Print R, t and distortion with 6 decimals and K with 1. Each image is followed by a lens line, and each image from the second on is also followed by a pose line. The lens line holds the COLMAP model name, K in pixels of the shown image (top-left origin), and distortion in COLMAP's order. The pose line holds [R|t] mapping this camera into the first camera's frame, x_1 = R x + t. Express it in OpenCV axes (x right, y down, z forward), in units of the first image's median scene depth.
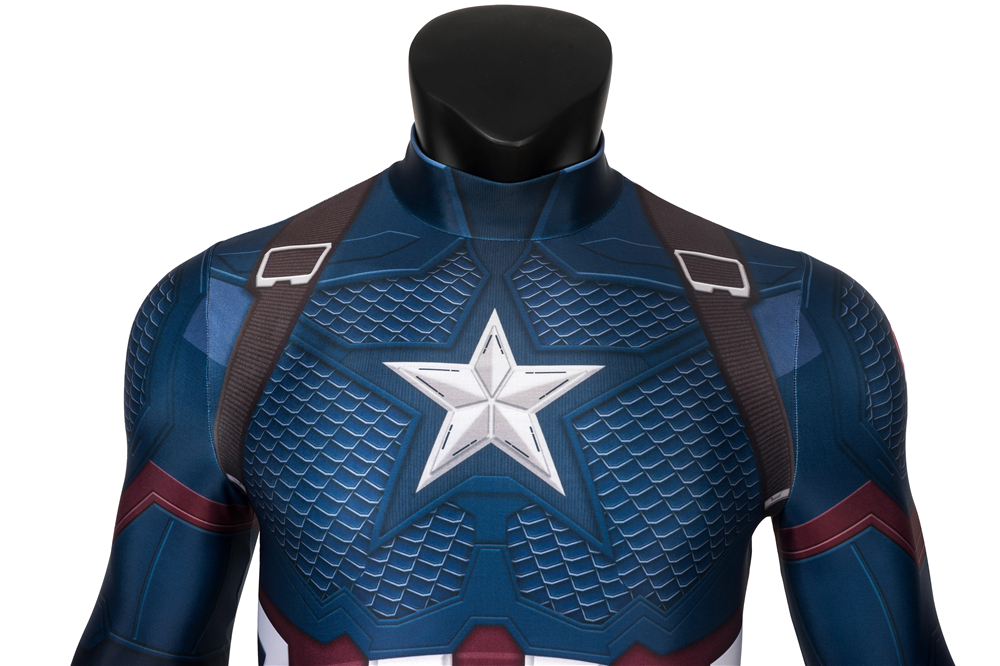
lens RADIAL K [[1066.8, 0, 500.0], [0, 1066.8, 333.0], [0, 0, 1]] dist [0.014317, 0.021048]
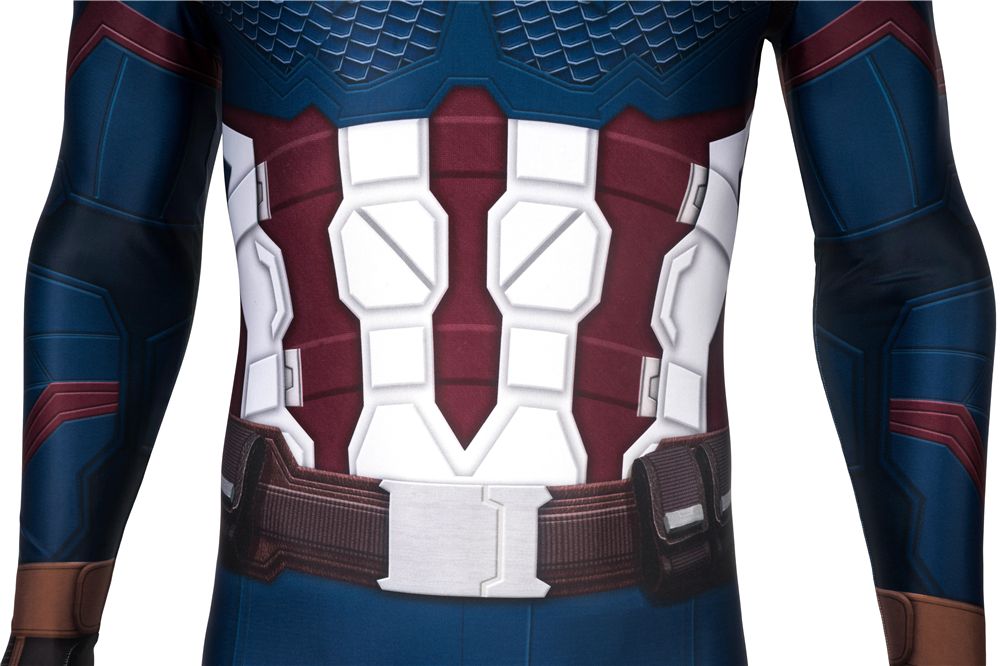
lens RADIAL K [[1088.7, 0, 500.0], [0, 1088.7, 333.0], [0, 0, 1]] dist [0.014353, 0.029905]
pose [[0.999913, -0.013024, -0.002081, 0.015920], [0.013189, 0.988082, 0.153364, 0.336412], [0.000059, -0.153378, 0.988168, 0.047074]]
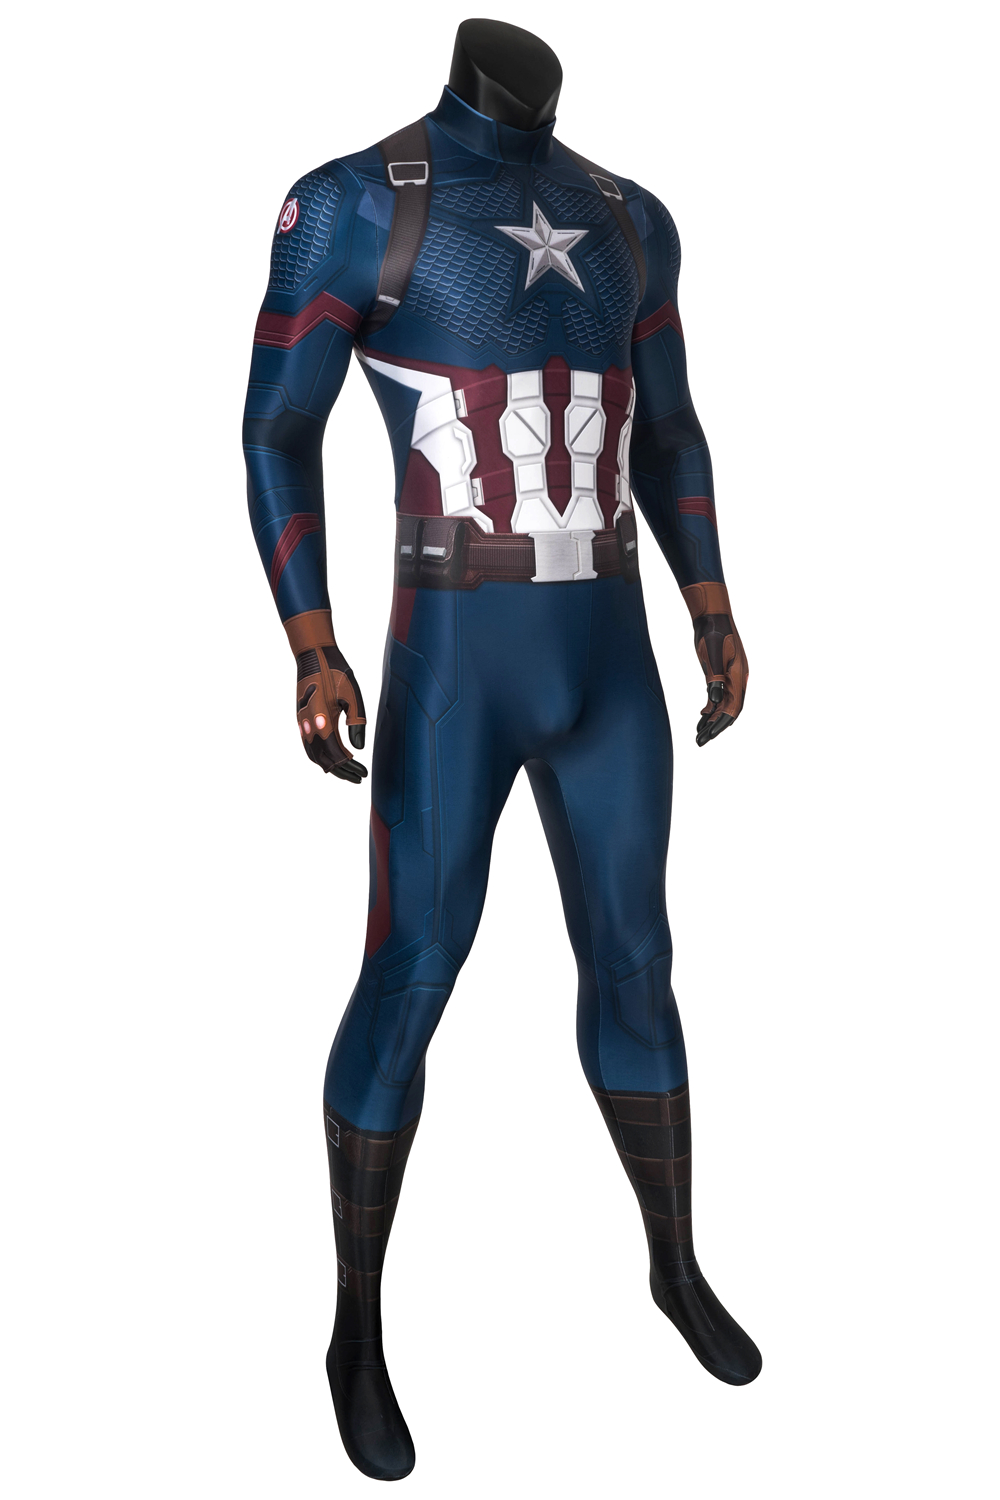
lens RADIAL K [[1633.0, 0, 500.0], [0, 1633.0, 750.0], [0, 0, 1]] dist [0.014353, 0.029905]
pose [[0.850068, -0.137917, 0.508294, -1.834230], [0.018530, 0.972339, 0.232837, 0.274413], [-0.526347, -0.188508, 0.829110, -1.745011]]
